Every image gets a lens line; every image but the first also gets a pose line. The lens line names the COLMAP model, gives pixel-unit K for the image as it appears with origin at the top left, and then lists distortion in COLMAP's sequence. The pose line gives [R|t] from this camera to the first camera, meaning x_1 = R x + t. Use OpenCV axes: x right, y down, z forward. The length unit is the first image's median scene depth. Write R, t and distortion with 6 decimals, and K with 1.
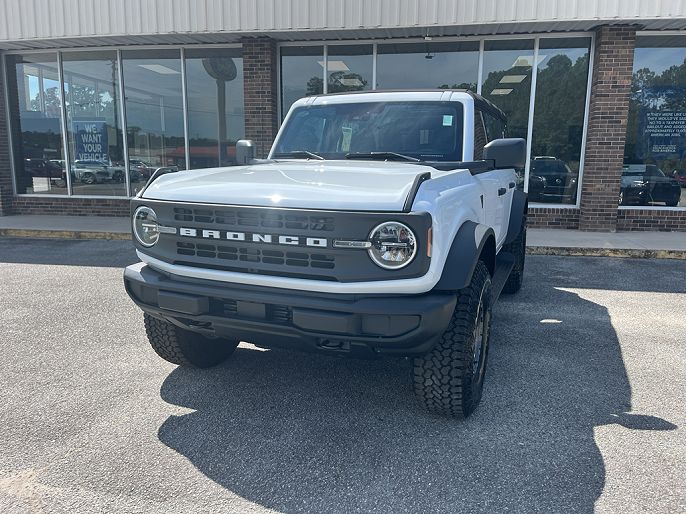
lens RADIAL K [[520.4, 0, 343.0], [0, 520.4, 257.0], [0, 0, 1]] dist [0.083450, -0.122675]
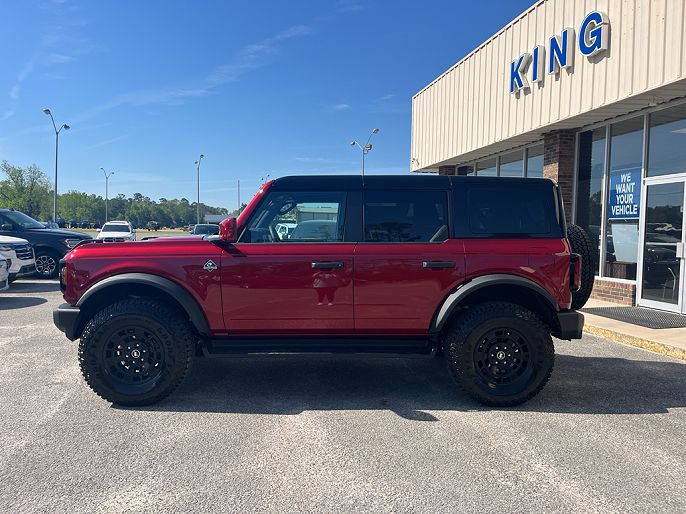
lens RADIAL K [[520.4, 0, 343.0], [0, 520.4, 257.0], [0, 0, 1]] dist [0.083450, -0.122675]
pose [[0.359080, 0.039002, -0.932492, 0.823376], [-0.178697, 0.983515, -0.027676, -0.037367], [0.916040, 0.176572, 0.360130, 0.236693]]
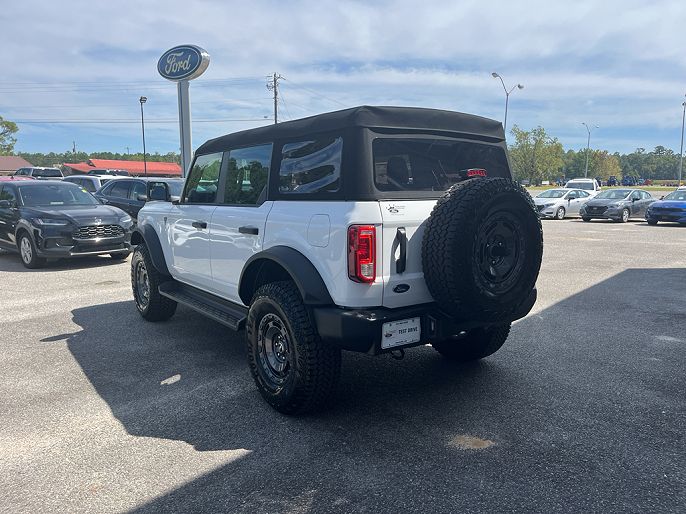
lens RADIAL K [[520.4, 0, 343.0], [0, 520.4, 257.0], [0, 0, 1]] dist [0.083450, -0.122675]
pose [[-0.518077, 0.103370, -0.849065, 0.518488], [-0.162440, 0.962714, 0.216323, -0.164026], [0.839767, 0.249994, -0.481968, 0.864152]]
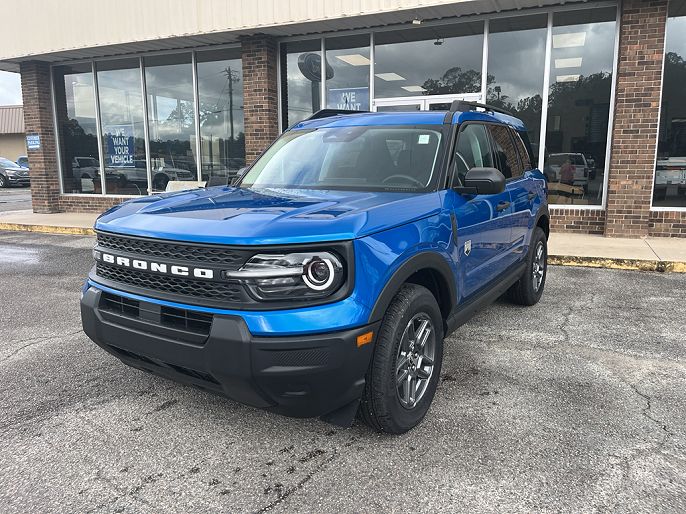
lens RADIAL K [[517.5, 0, 341.0], [0, 517.5, 248.7], [0, 0, 1]] dist [0.083497, -0.116829]
pose [[0.973113, 0.023420, -0.229133, 0.250616], [-0.027657, 0.999500, -0.015297, -0.005761], [0.228660, 0.021223, 0.973275, 0.096672]]
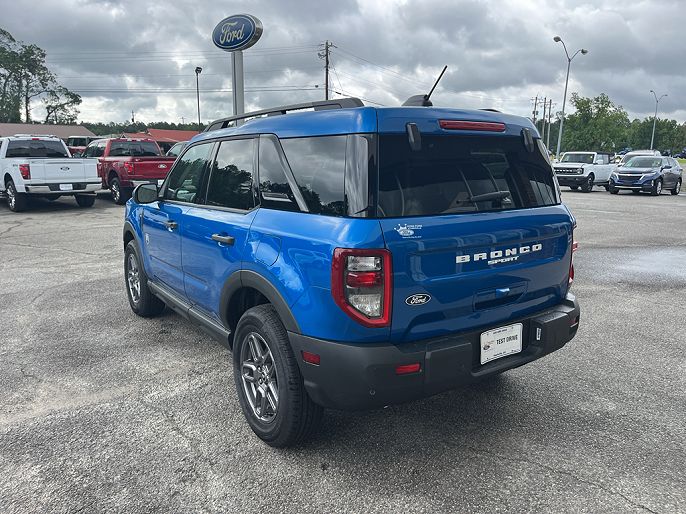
lens RADIAL K [[520.4, 0, 343.0], [0, 520.4, 257.0], [0, 0, 1]] dist [0.083450, -0.122675]
pose [[-0.594895, 0.136775, -0.792081, 0.536294], [-0.159669, 0.945671, 0.283216, -0.166025], [0.787786, 0.294955, -0.540736, 0.870215]]
